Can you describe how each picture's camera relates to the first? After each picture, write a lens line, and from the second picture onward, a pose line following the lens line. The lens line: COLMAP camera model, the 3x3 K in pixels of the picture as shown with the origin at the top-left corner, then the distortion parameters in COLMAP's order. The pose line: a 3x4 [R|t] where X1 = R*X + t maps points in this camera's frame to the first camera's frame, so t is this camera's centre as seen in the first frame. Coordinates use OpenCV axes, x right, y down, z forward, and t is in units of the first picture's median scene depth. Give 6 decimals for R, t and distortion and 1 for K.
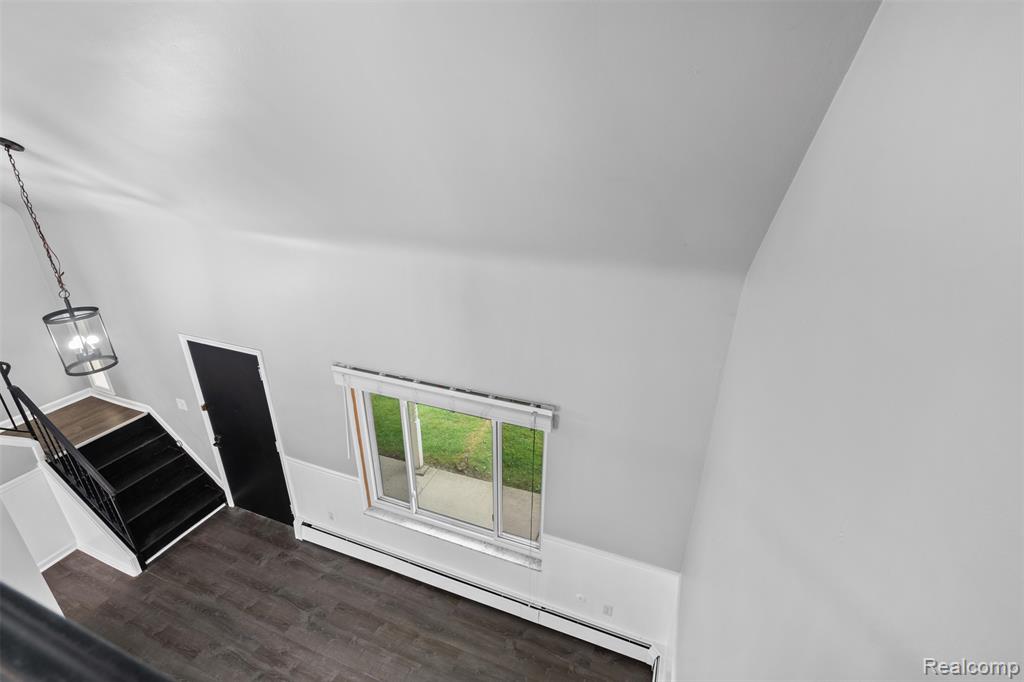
lens RADIAL K [[457.6, 0, 512.0], [0, 457.6, 341.0], [0, 0, 1]] dist [-0.001745, 0.000320]
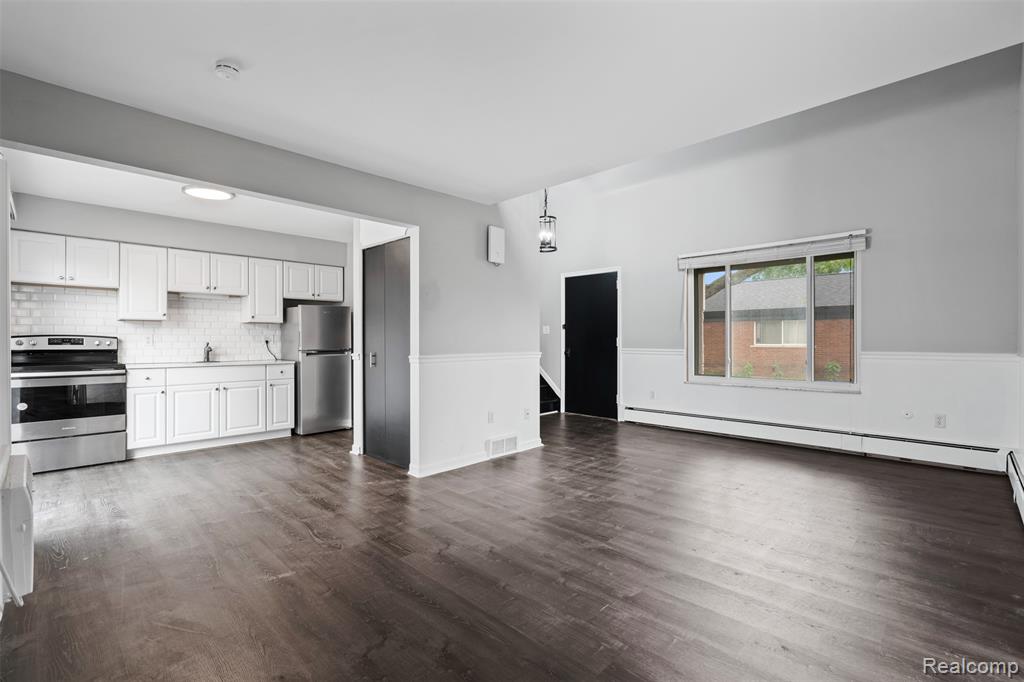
lens RADIAL K [[457.6, 0, 512.0], [0, 457.6, 341.0], [0, 0, 1]] dist [-0.001745, 0.000320]
pose [[0.919827, -0.008955, -0.392223, -0.272153], [-0.143685, 0.922588, -0.358030, 0.837438], [0.365067, 0.385682, 0.847334, -0.348095]]
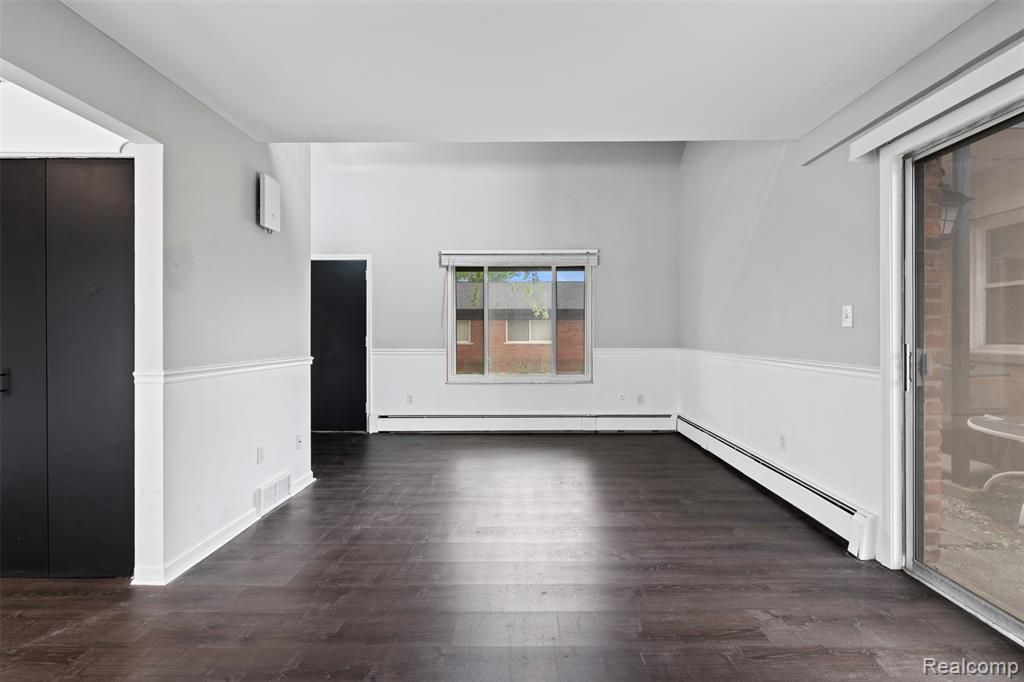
lens RADIAL K [[466.3, 0, 506.2], [0, 466.3, 336.3], [0, 0, 1]] dist [-0.002763, 0.000417]
pose [[0.933047, -0.011865, 0.359560, -0.654807], [0.149642, 0.921690, -0.357904, 0.771114], [-0.327156, 0.387746, 0.861755, -0.221494]]
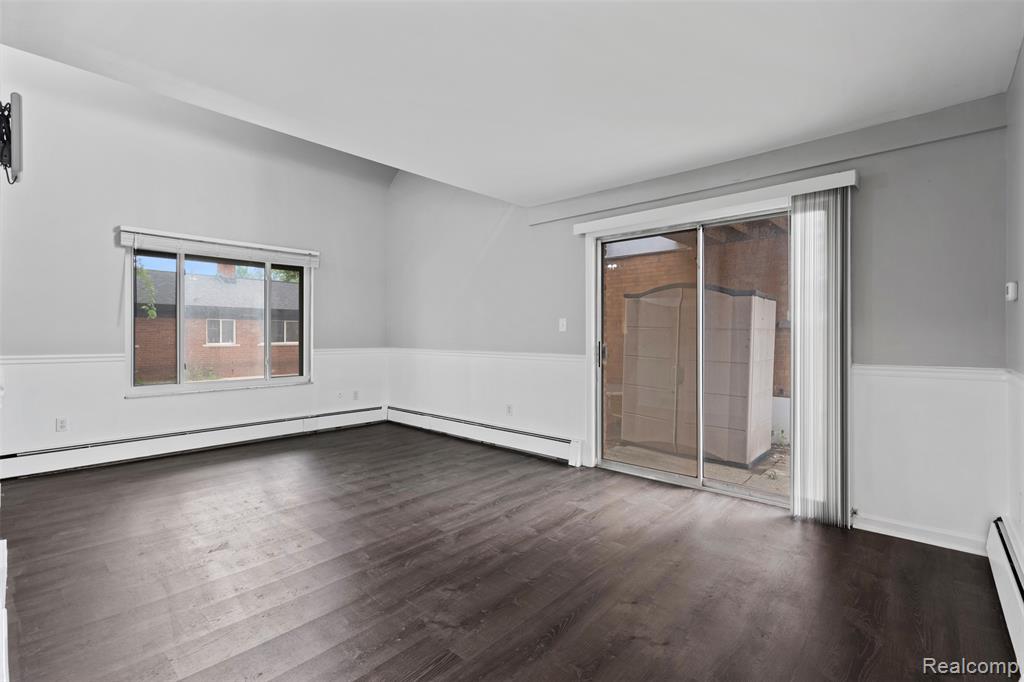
lens RADIAL K [[466.3, 0, 506.2], [0, 466.3, 336.3], [0, 0, 1]] dist [-0.002763, 0.000417]
pose [[0.361220, -0.008556, 0.932442, -0.995859], [0.365333, 0.921316, -0.133073, 0.709854], [-0.857935, 0.388720, 0.335923, -0.082848]]
